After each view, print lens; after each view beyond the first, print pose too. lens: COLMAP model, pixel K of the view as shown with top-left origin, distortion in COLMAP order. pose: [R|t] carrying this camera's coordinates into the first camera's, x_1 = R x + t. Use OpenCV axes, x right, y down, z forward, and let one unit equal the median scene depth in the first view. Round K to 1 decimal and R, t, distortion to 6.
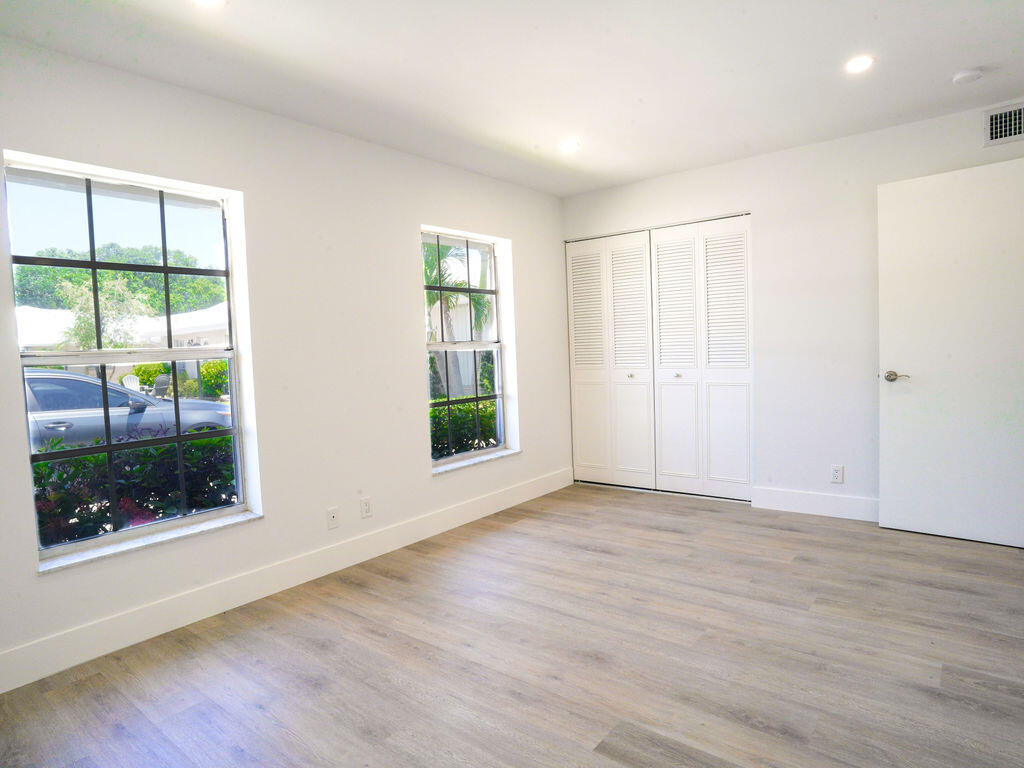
lens RADIAL K [[604.5, 0, 497.5], [0, 604.5, 376.3], [0, 0, 1]] dist [-0.075398, 0.039099]
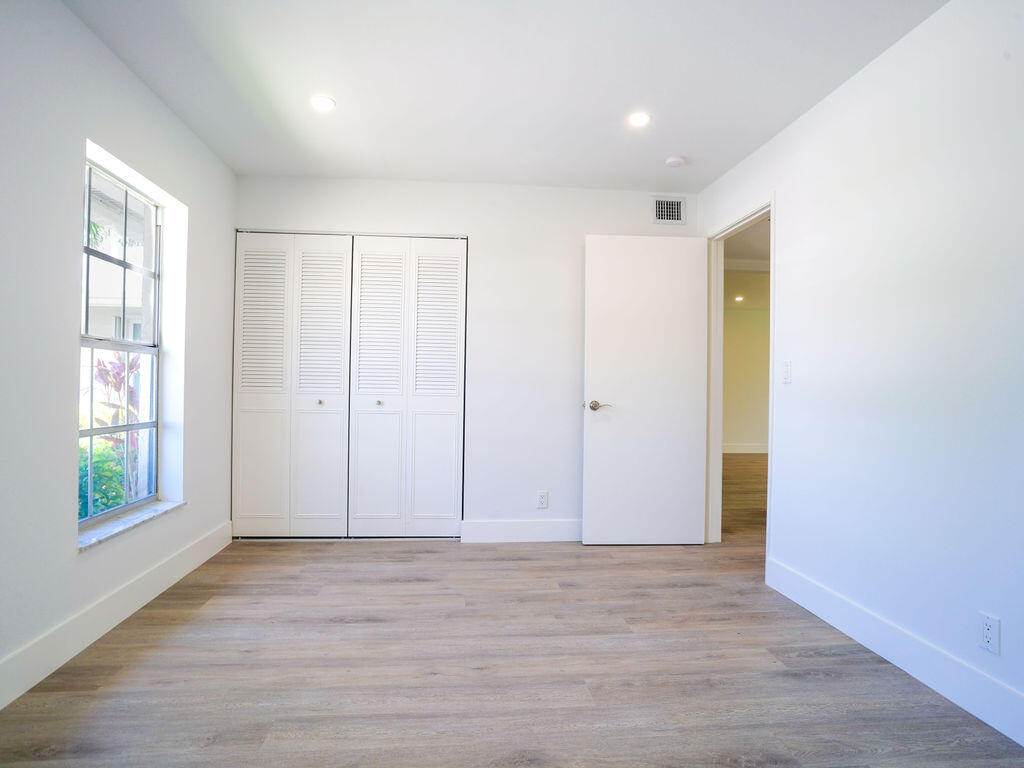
lens RADIAL K [[604.5, 0, 511.9], [0, 604.5, 378.8], [0, 0, 1]] dist [-0.075398, 0.039099]
pose [[0.701460, 0.062029, 0.710004, -0.245714], [-0.010094, 0.996970, -0.077127, 0.037474], [-0.712637, 0.046935, 0.699961, 0.301233]]
